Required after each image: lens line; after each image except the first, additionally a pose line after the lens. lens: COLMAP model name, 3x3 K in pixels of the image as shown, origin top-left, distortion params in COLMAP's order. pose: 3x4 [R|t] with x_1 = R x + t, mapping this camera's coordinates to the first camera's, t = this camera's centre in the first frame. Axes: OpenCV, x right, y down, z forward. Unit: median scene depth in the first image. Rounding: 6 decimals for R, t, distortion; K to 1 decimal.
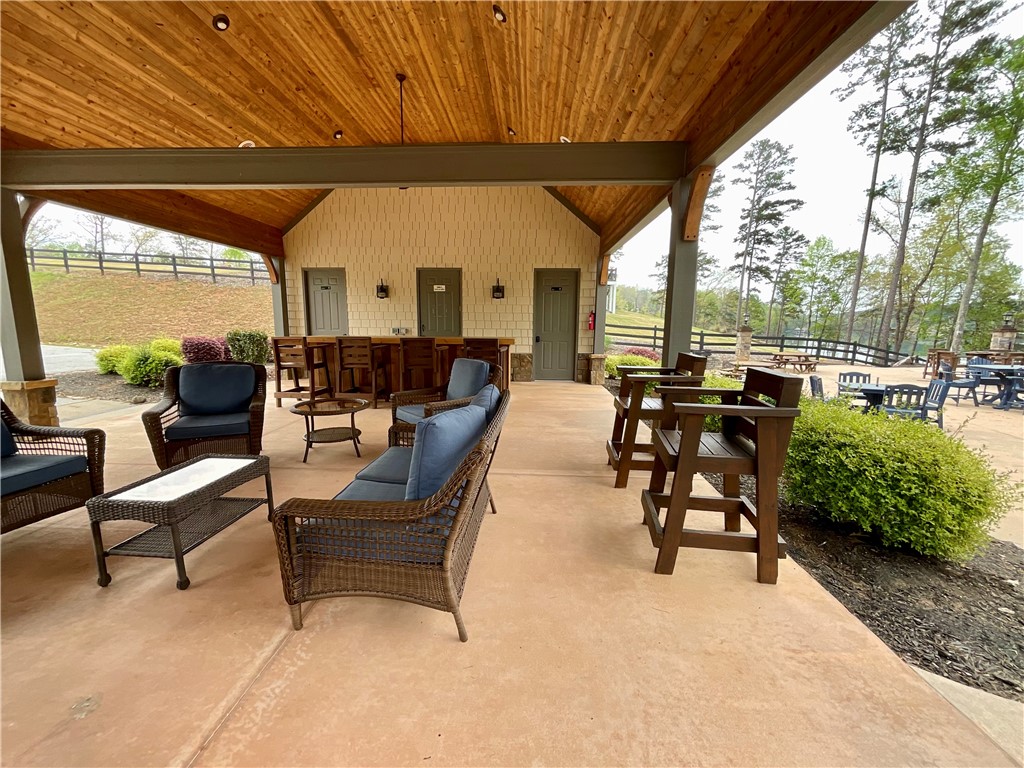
lens RADIAL K [[417.1, 0, 512.0], [0, 417.1, 384.0], [0, 0, 1]] dist [0.001850, -0.000061]
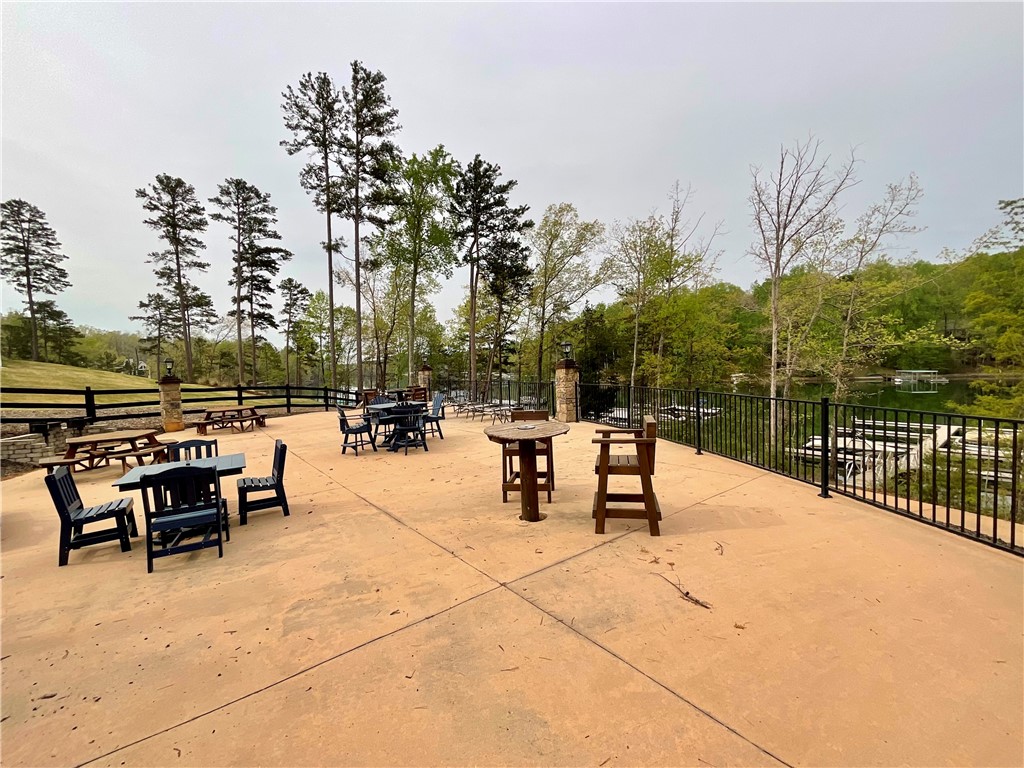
lens RADIAL K [[417.1, 0, 512.0], [0, 417.1, 384.0], [0, 0, 1]] dist [0.001850, -0.000061]
pose [[0.543040, -0.065318, 0.837162, 0.119482], [0.165716, 0.985699, -0.030588, -0.002846], [-0.823192, 0.155341, 0.546098, 0.054435]]
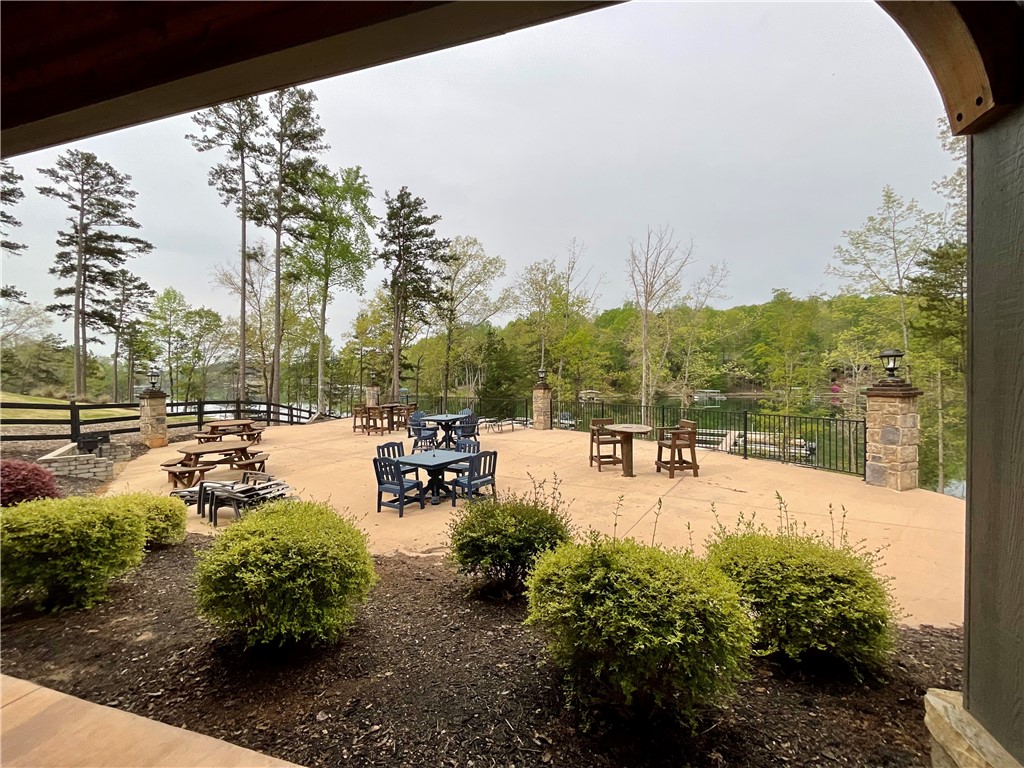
lens RADIAL K [[417.1, 0, 512.0], [0, 417.1, 384.0], [0, 0, 1]] dist [0.001850, -0.000061]
pose [[0.231340, -0.029181, 0.972435, 0.008424], [0.158440, 0.987336, -0.008065, -0.021287], [-0.959885, 0.155939, 0.233033, 0.112810]]
